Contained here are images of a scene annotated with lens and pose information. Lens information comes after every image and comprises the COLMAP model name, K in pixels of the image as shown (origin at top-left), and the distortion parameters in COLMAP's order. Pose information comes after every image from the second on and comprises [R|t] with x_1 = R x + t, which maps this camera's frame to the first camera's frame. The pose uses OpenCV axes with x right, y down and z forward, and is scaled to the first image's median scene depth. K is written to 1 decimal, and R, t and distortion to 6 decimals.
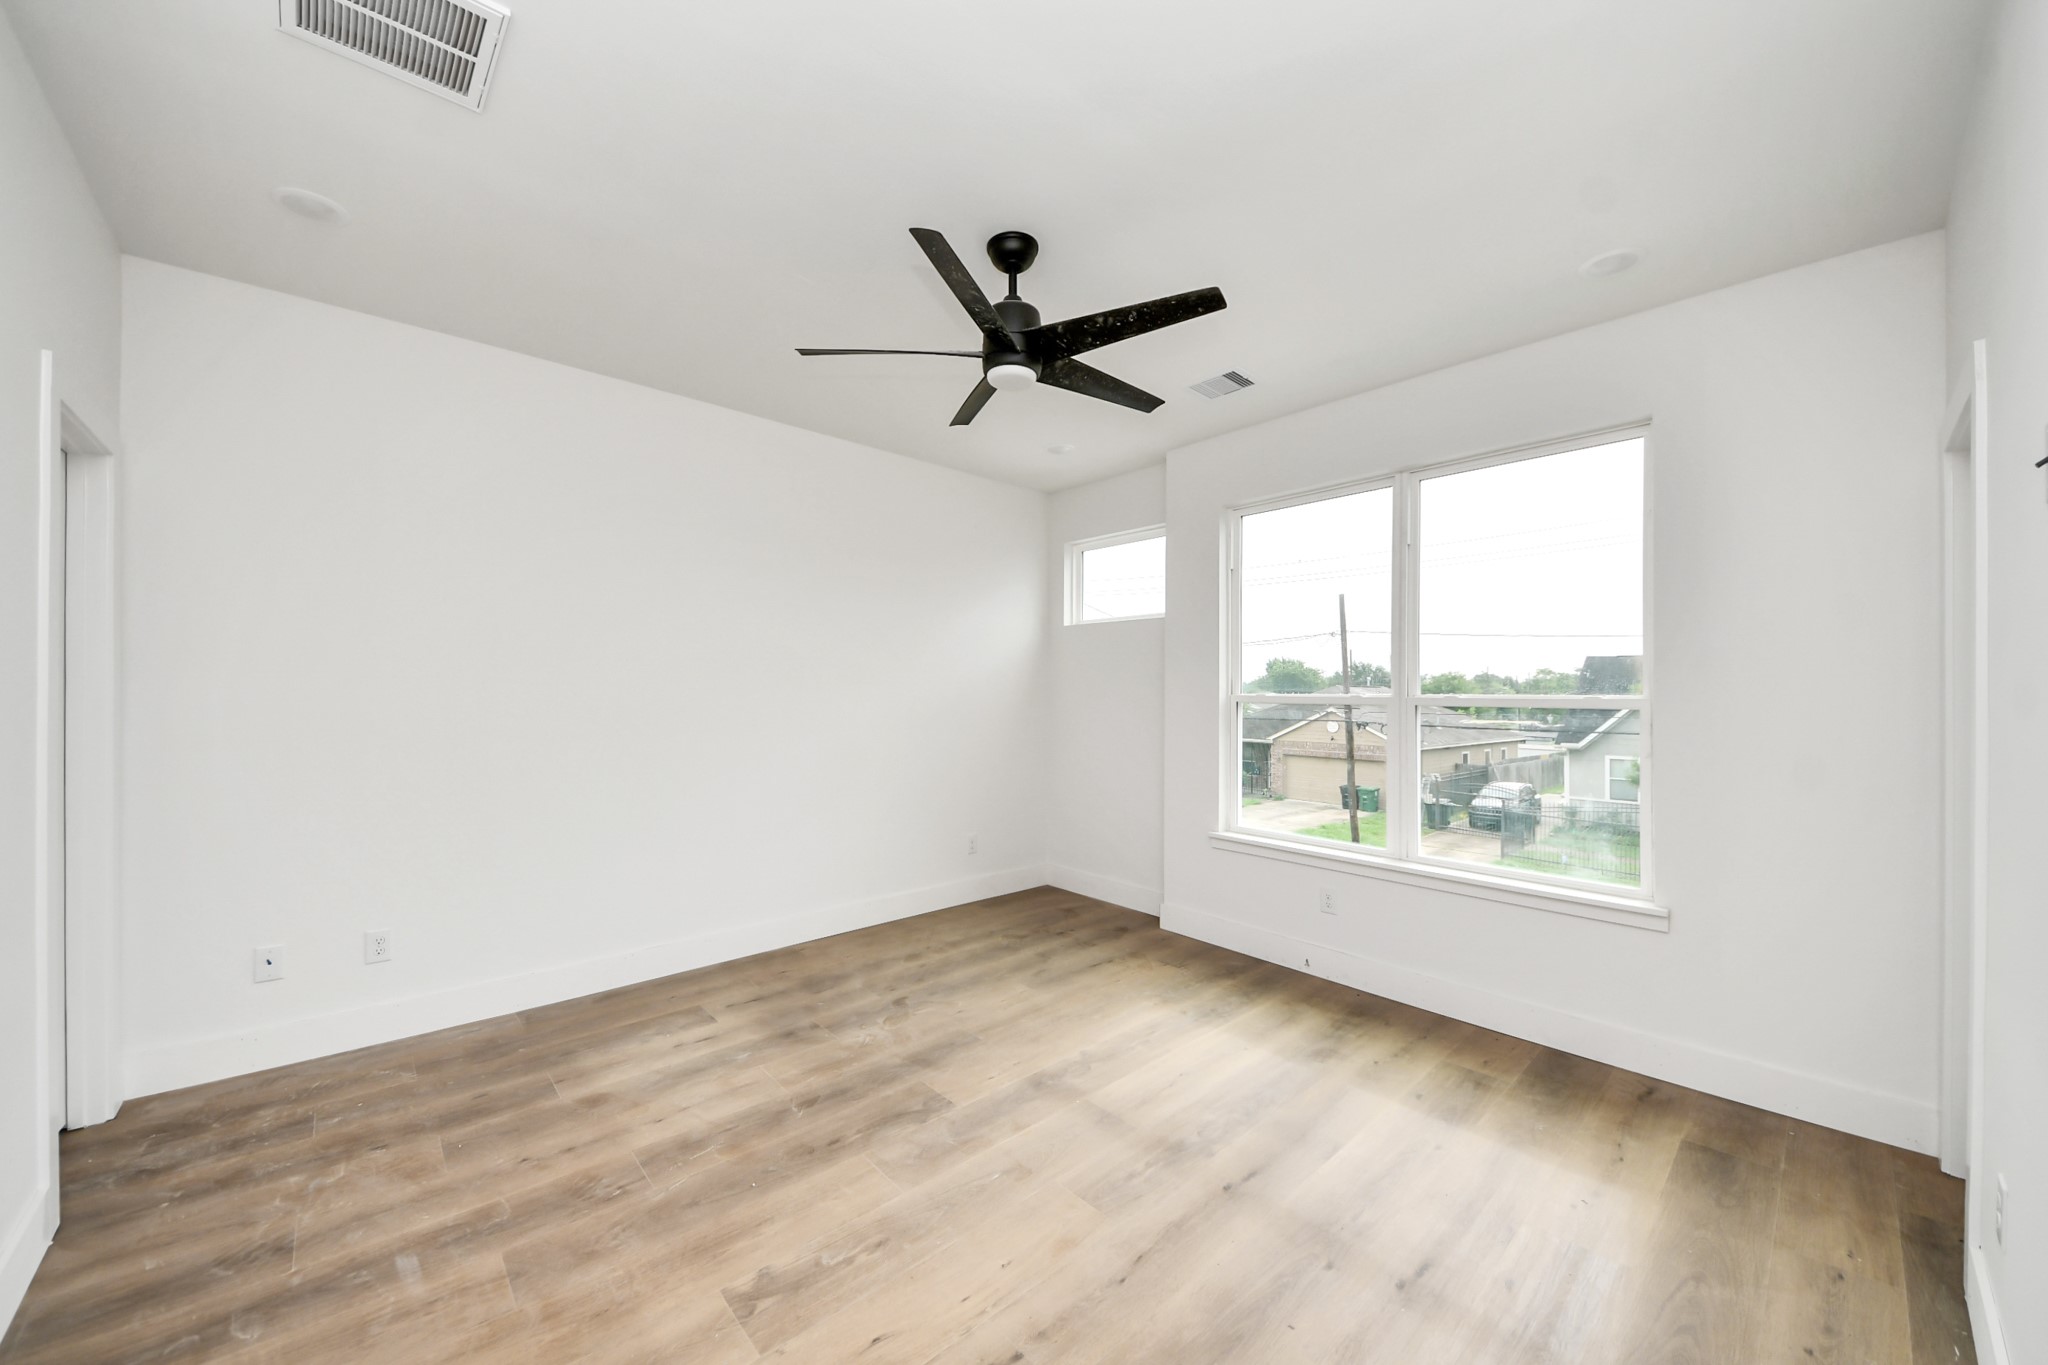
lens RADIAL K [[747.1, 0, 1009.0], [0, 747.1, 681.6], [0, 0, 1]] dist [-0.001857, -0.006444]
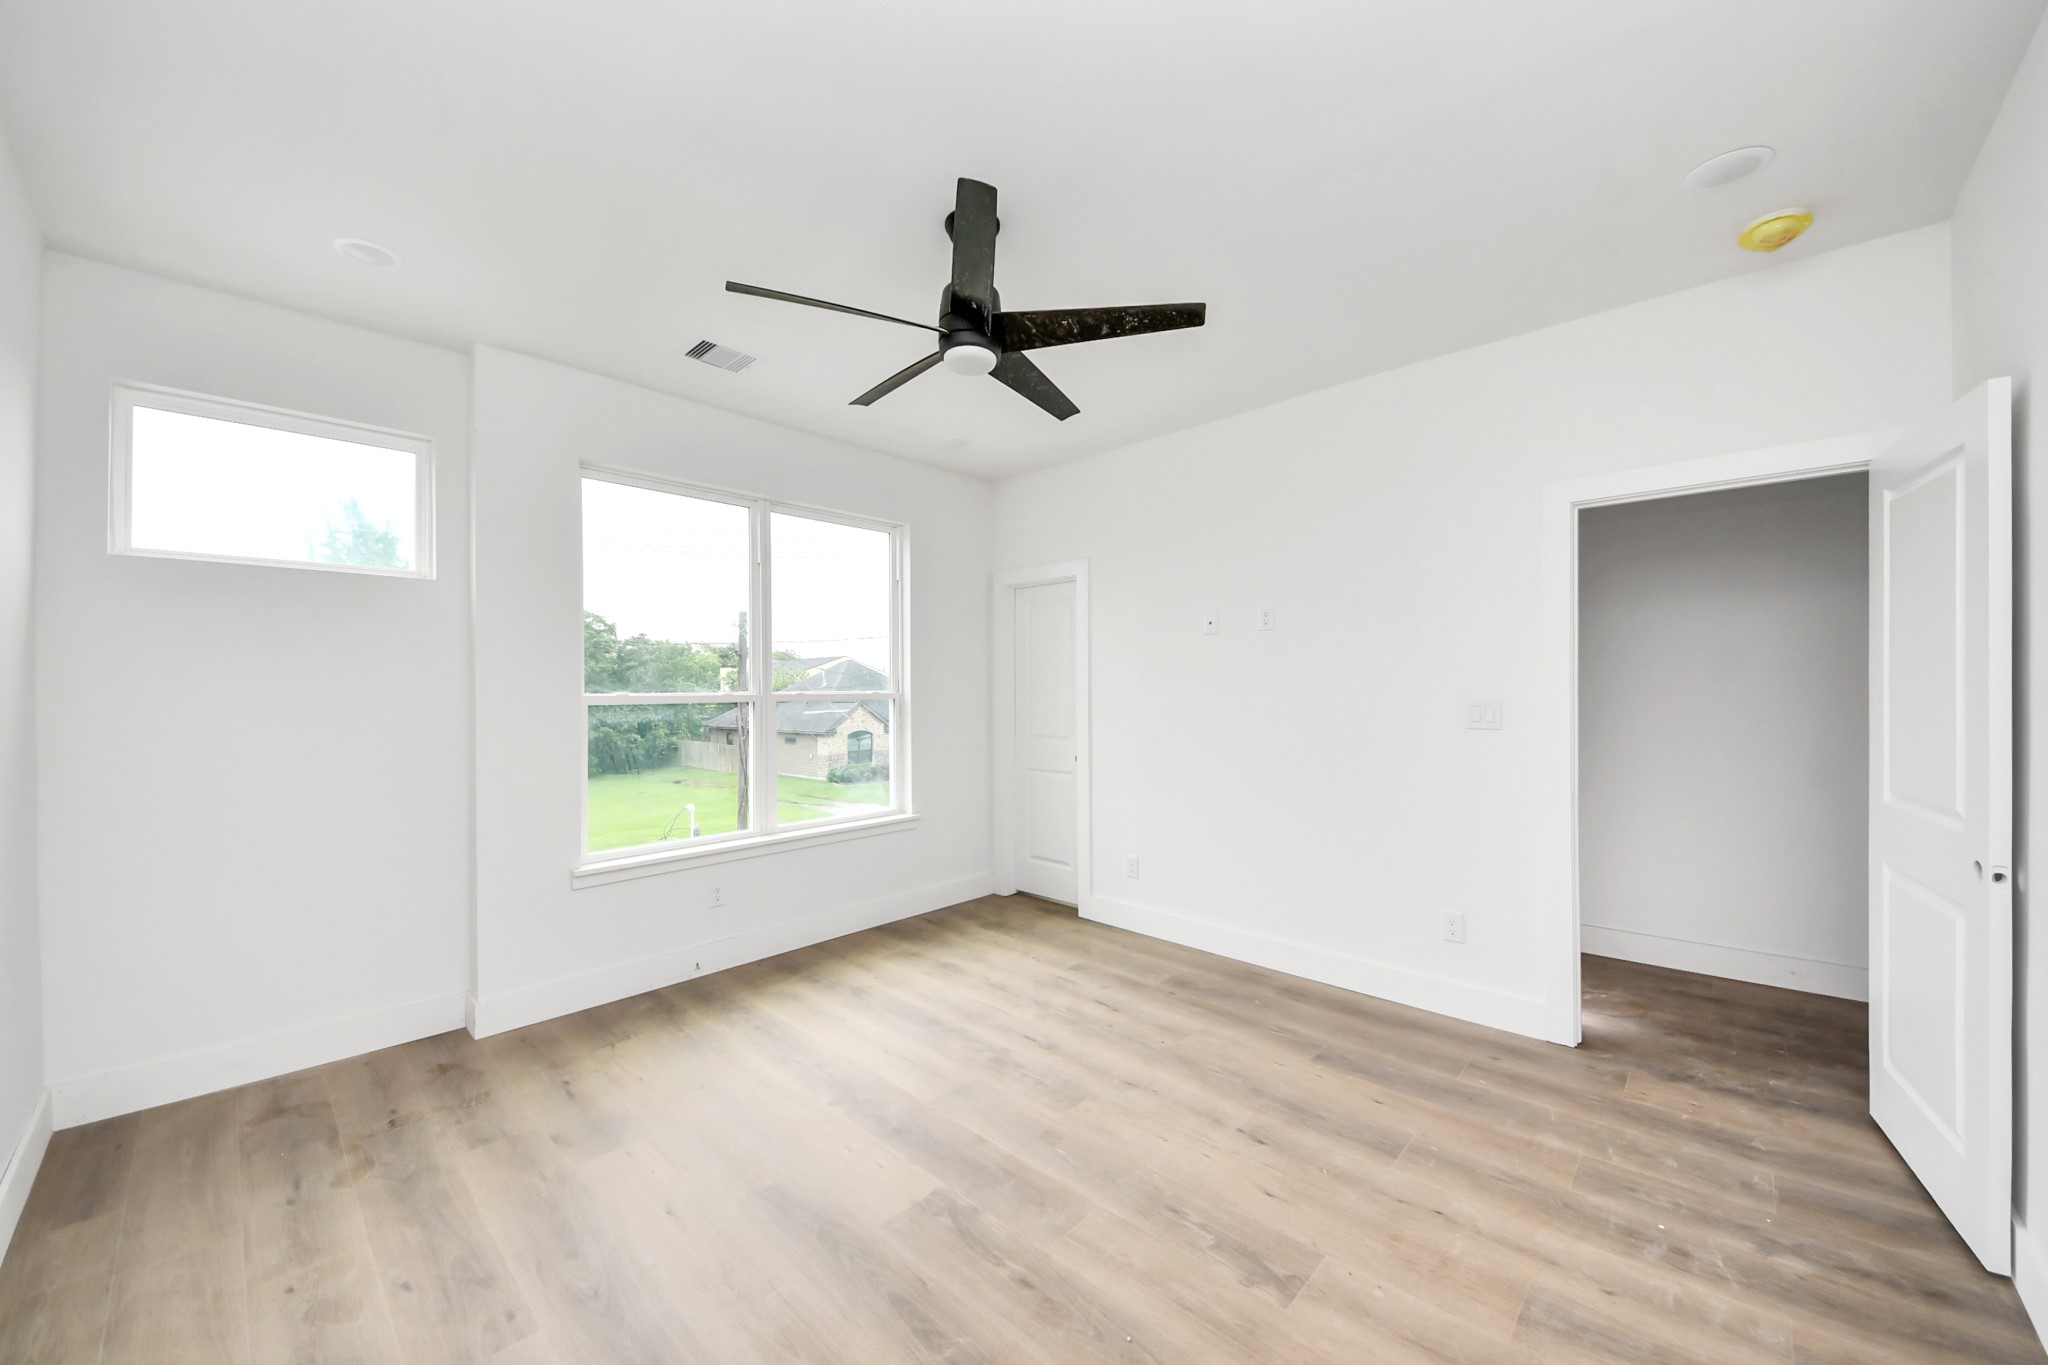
lens RADIAL K [[747.1, 0, 1011.5], [0, 747.1, 677.3], [0, 0, 1]] dist [-0.001857, -0.006444]
pose [[-0.066520, -0.003610, 0.997779, -0.707585], [0.004219, 0.999983, 0.003900, -0.008504], [-0.997776, 0.004469, -0.066504, 0.752908]]
